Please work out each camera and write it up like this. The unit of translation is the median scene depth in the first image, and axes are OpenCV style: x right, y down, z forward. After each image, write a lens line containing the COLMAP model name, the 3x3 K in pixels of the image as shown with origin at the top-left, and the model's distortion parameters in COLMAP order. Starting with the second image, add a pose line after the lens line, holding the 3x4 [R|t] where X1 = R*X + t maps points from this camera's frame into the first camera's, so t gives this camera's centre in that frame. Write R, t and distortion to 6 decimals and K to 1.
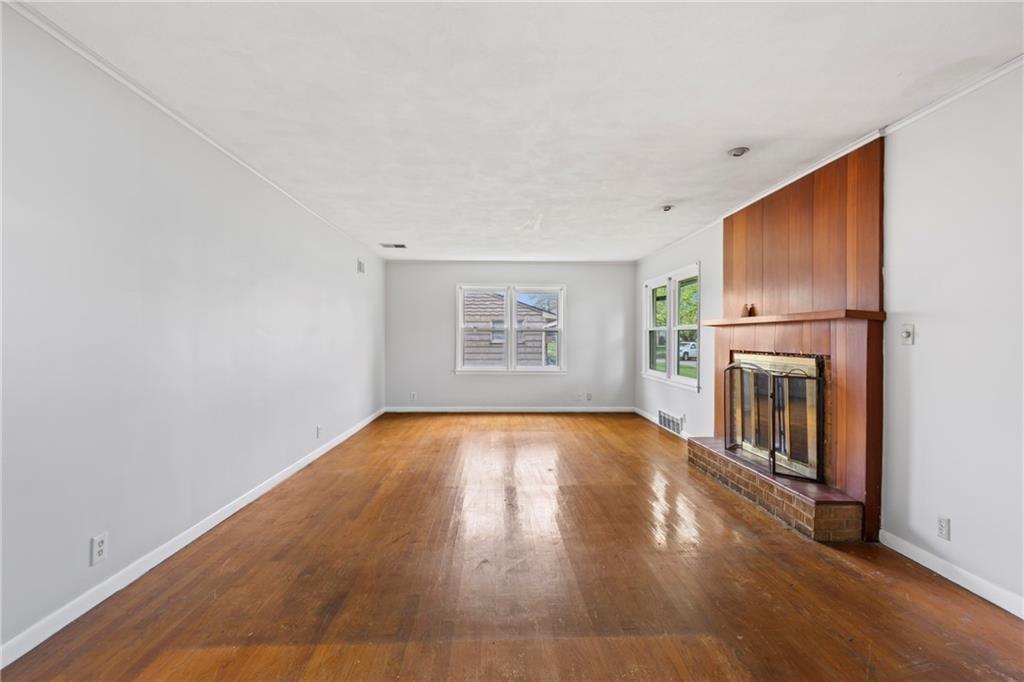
lens RADIAL K [[470.9, 0, 509.8], [0, 470.9, 340.4], [0, 0, 1]] dist [0.013749, -0.000608]
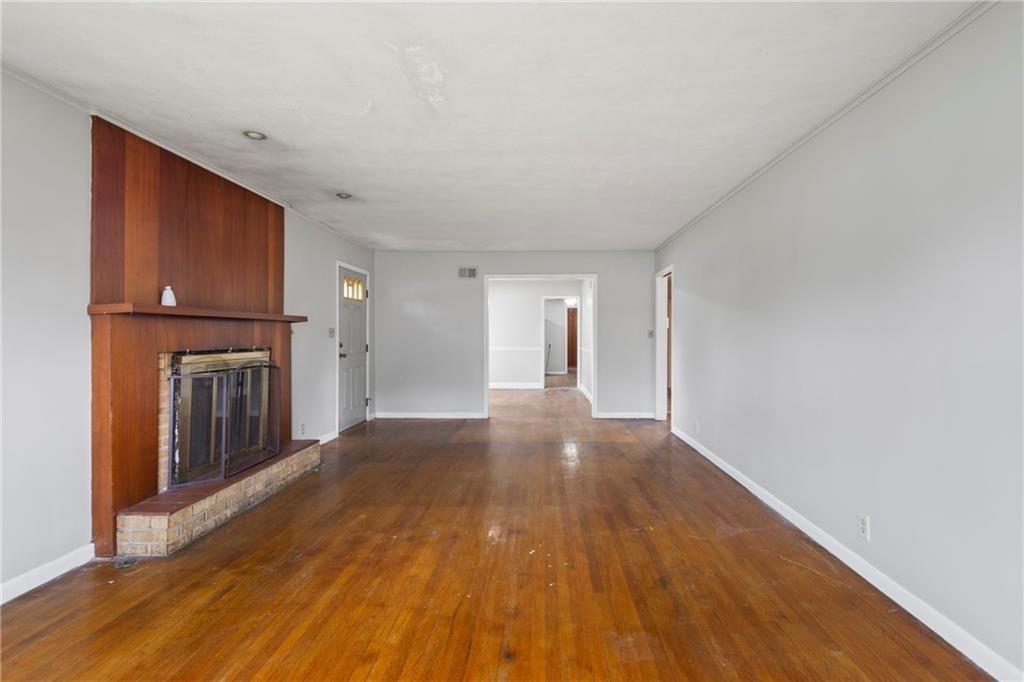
lens RADIAL K [[470.9, 0, 512.0], [0, 470.9, 335.6], [0, 0, 1]] dist [0.013749, -0.000608]
pose [[-0.995057, -0.005097, 0.099176, -0.115081], [-0.004236, 0.999951, 0.008893, -0.014605], [-0.099216, 0.008429, -0.995030, 2.105826]]
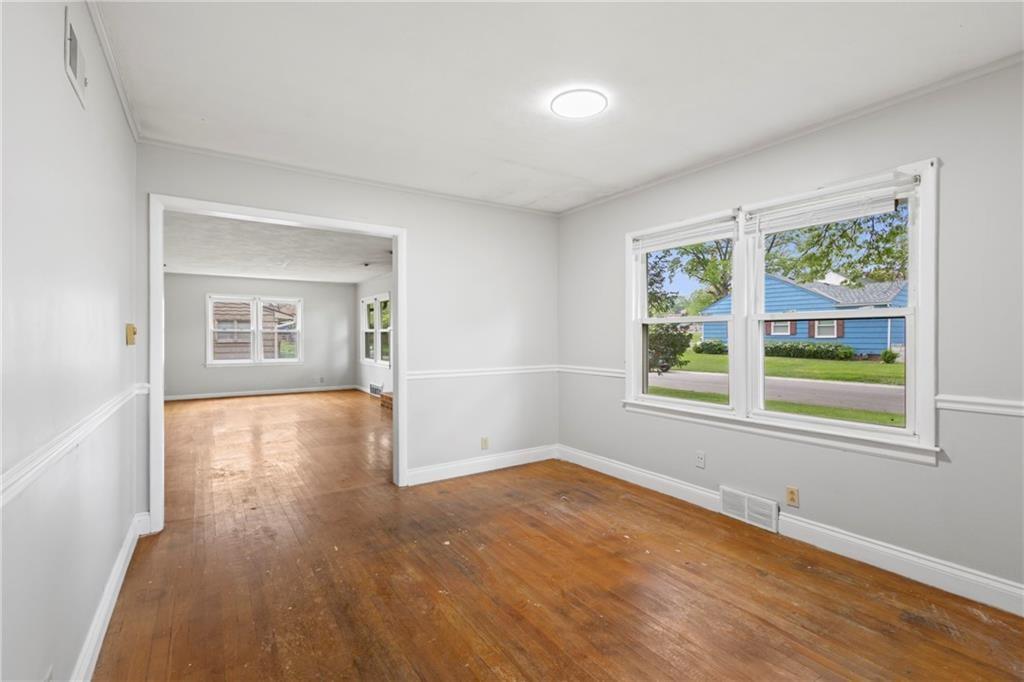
lens RADIAL K [[470.9, 0, 510.8], [0, 470.9, 339.3], [0, 0, 1]] dist [0.013749, -0.000608]
pose [[0.855022, -0.007658, 0.518534, -0.169818], [0.008061, 0.999966, 0.001477, 0.008077], [-0.518528, 0.002917, 0.855055, -1.068651]]
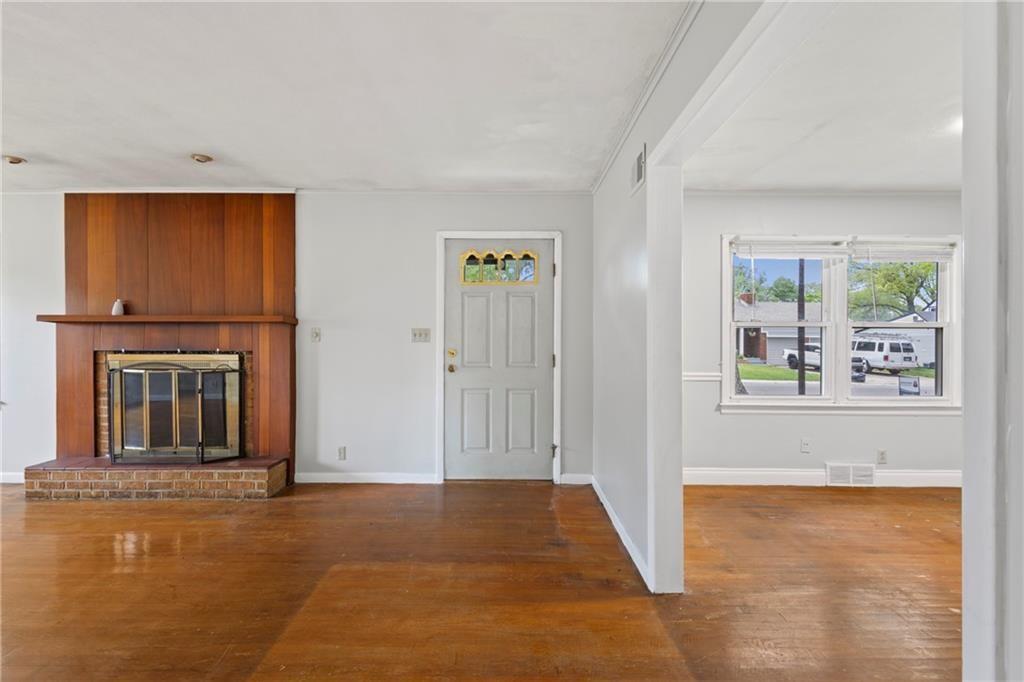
lens RADIAL K [[470.9, 0, 509.4], [0, 470.9, 338.2], [0, 0, 1]] dist [0.013749, -0.000608]
pose [[0.037931, -0.005088, 0.999267, -0.497901], [0.004728, 0.999977, 0.004913, -0.004662], [-0.999269, 0.004538, 0.037954, 0.265370]]
